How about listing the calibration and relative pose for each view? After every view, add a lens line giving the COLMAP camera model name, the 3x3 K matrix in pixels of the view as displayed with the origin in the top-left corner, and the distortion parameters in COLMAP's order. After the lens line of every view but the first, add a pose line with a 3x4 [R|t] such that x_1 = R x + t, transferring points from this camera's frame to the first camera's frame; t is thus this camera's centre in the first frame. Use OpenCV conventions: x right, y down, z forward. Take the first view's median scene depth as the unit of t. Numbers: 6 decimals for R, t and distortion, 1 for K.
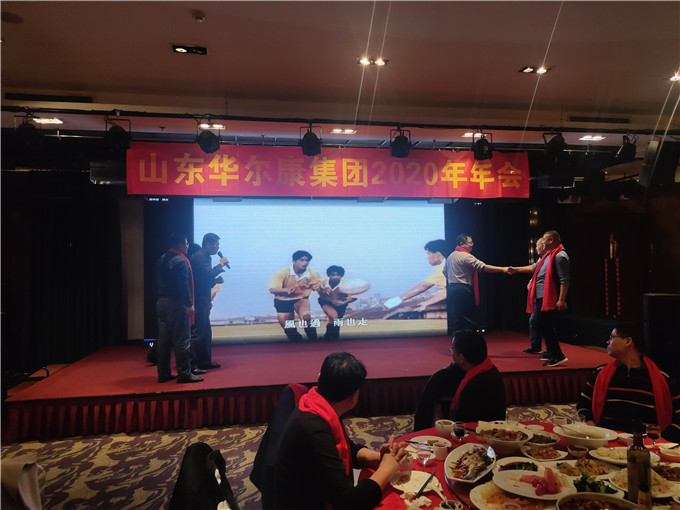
lens RADIAL K [[512.1, 0, 339.4], [0, 512.1, 255.5], [0, 0, 1]] dist [0.059273, -0.047950]
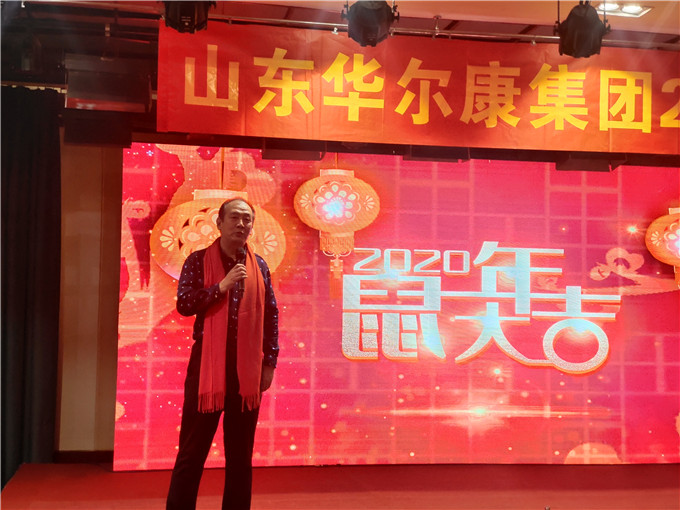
lens RADIAL K [[985.5, 0, 330.7], [0, 985.5, 228.0], [0, 0, 1]] dist [0.240727, 0.000000]
pose [[0.999302, 0.032958, 0.017575, -0.257623], [-0.031893, 0.997820, -0.057771, 0.013771], [-0.019441, 0.057171, 0.998175, 0.111228]]
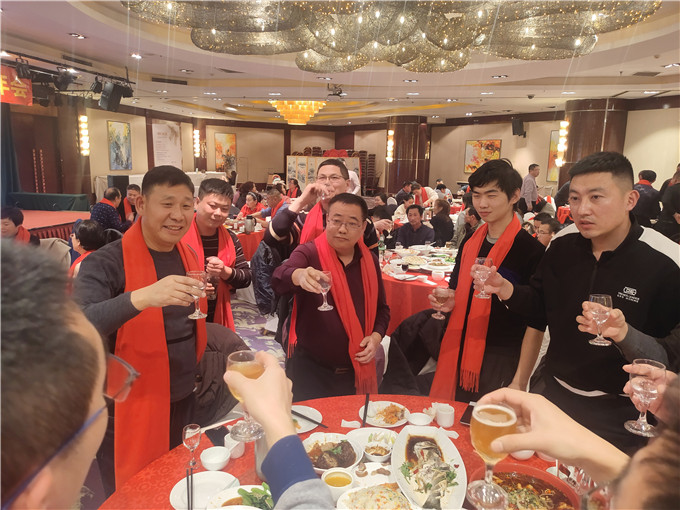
lens RADIAL K [[512.1, 0, 333.6], [0, 512.1, 256.3], [0, 0, 1]] dist [0.059273, -0.047950]
pose [[0.365315, -0.152549, 0.918299, -0.747927], [-0.051335, 0.981678, 0.183500, -0.016121], [-0.929467, -0.114176, 0.350791, -0.313323]]
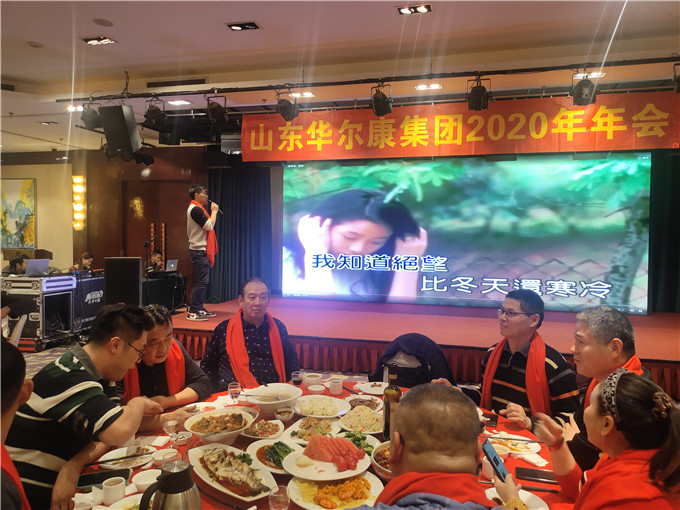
lens RADIAL K [[512.1, 0, 342.6], [0, 512.1, 253.4], [0, 0, 1]] dist [0.059273, -0.047950]
pose [[0.904341, 0.042015, -0.424738, 0.279317], [-0.015478, 0.997717, 0.065739, 0.006560], [0.426531, -0.052876, 0.902926, 0.049877]]
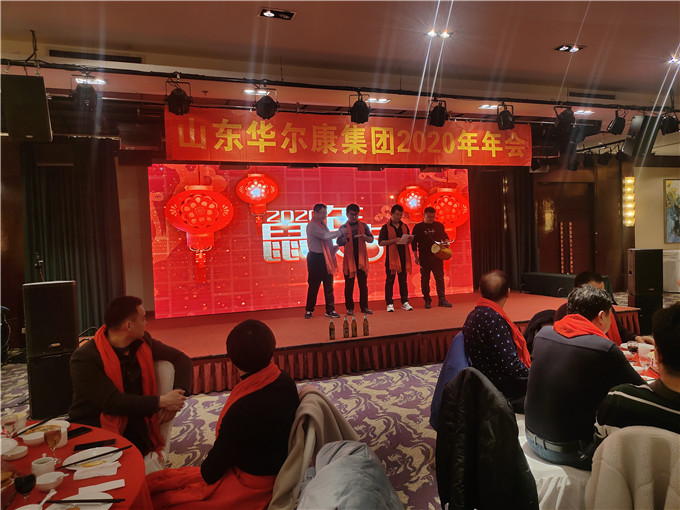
lens RADIAL K [[512.1, 0, 339.8], [0, 512.1, 254.9], [0, 0, 1]] dist [0.059273, -0.047950]
pose [[0.984249, -0.026156, 0.174840, -0.255712], [0.017534, 0.998561, 0.050678, 0.017130], [-0.175914, -0.046814, 0.983292, -0.027809]]
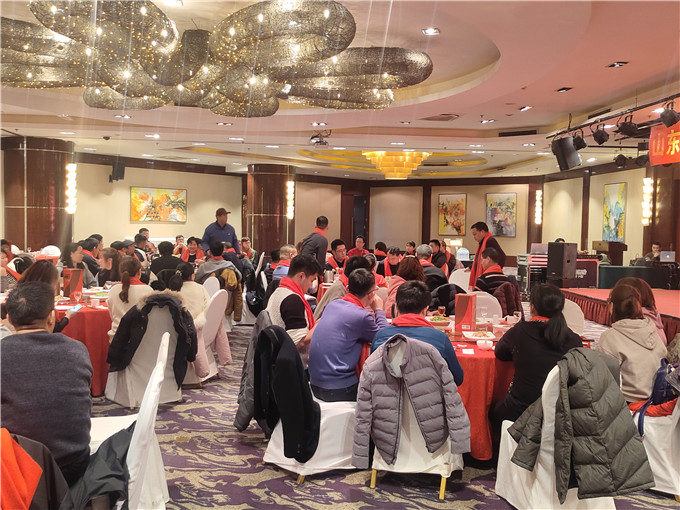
lens RADIAL K [[694.2, 0, 344.8], [0, 694.2, 250.8], [0, 0, 1]] dist [0.042029, 0.000000]
pose [[-0.088835, 0.054084, -0.994577, 1.489666], [0.005373, 0.998536, 0.053819, 0.001964], [0.996032, -0.000563, -0.088996, 0.348113]]
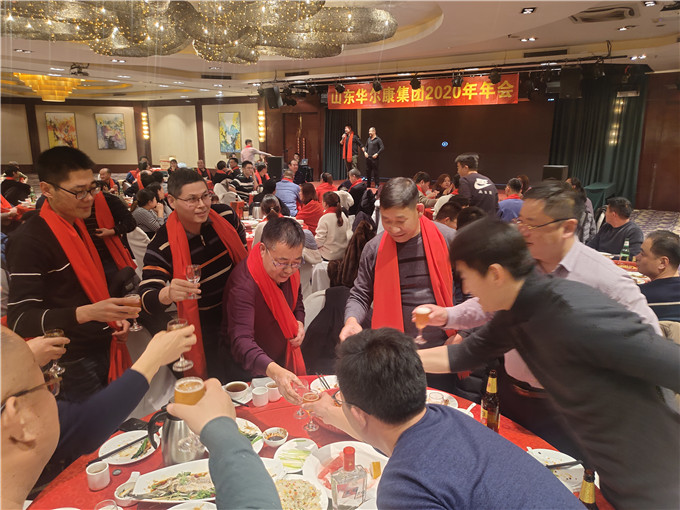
lens RADIAL K [[512.1, 0, 344.2], [0, 512.1, 250.4], [0, 0, 1]] dist [0.059273, -0.047950]
pose [[0.712770, 0.171719, -0.680052, 1.302917], [-0.001944, 0.970048, 0.242908, -0.062803], [0.701395, -0.171815, 0.691755, -0.655637]]
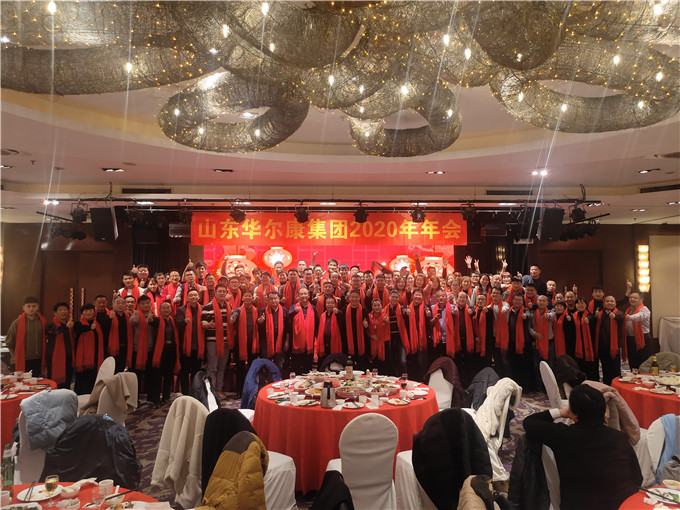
lens RADIAL K [[512.1, 0, 341.0], [0, 512.1, 257.3], [0, 0, 1]] dist [0.059273, -0.047950]
pose [[0.991054, 0.004622, -0.133379, 0.244788], [-0.008412, 0.999576, -0.027865, -0.041256], [0.133194, 0.028738, 0.990673, -0.478057]]
